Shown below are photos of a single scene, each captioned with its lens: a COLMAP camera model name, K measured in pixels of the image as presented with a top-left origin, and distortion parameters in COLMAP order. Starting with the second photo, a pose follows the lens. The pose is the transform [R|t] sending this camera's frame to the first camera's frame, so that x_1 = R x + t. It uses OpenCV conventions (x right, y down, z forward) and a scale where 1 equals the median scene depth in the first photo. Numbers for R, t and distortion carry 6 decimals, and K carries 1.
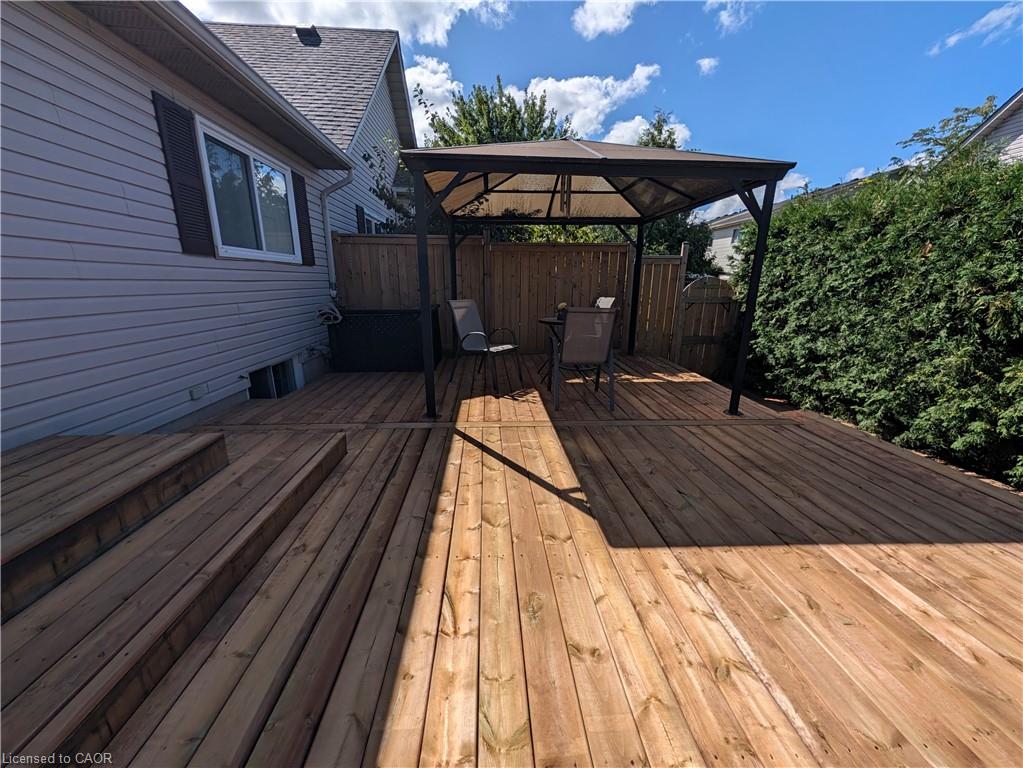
lens RADIAL K [[395.5, 0, 511.5], [0, 395.5, 384.0], [0, 0, 1]] dist [0.002123, -0.000393]
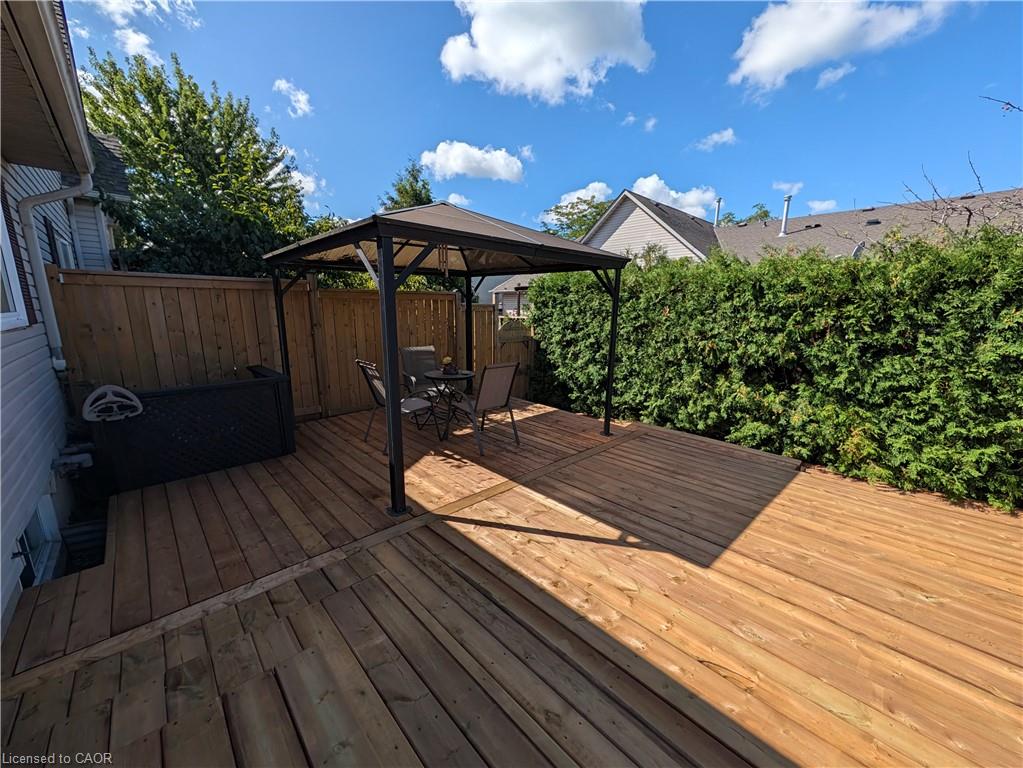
lens RADIAL K [[395.5, 0, 511.5], [0, 395.5, 384.0], [0, 0, 1]] dist [0.002123, -0.000393]
pose [[0.767529, -0.124644, 0.628779, -0.511639], [0.159511, 0.987196, 0.000983, -0.149411], [-0.620850, 0.099543, 0.777584, 0.159207]]
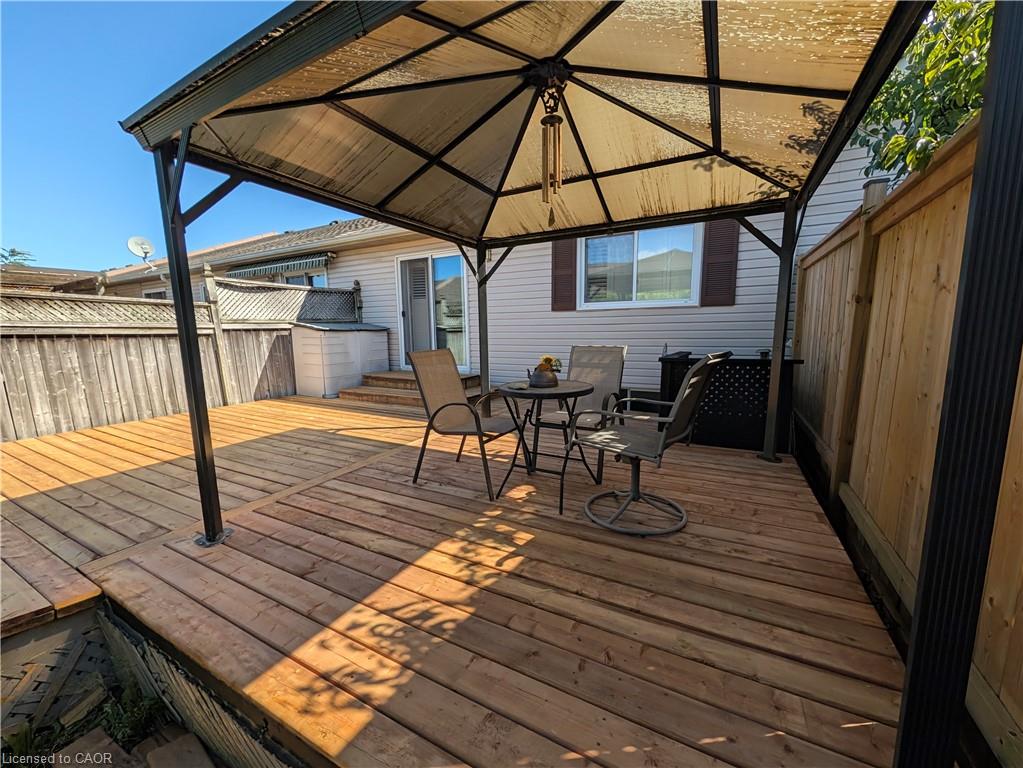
lens RADIAL K [[395.5, 0, 511.5], [0, 395.5, 384.0], [0, 0, 1]] dist [0.002123, -0.000393]
pose [[-0.524555, 0.117086, -0.843287, 0.826622], [-0.204413, 0.944204, 0.258250, -0.396590], [0.826473, 0.307846, -0.471354, 1.625402]]
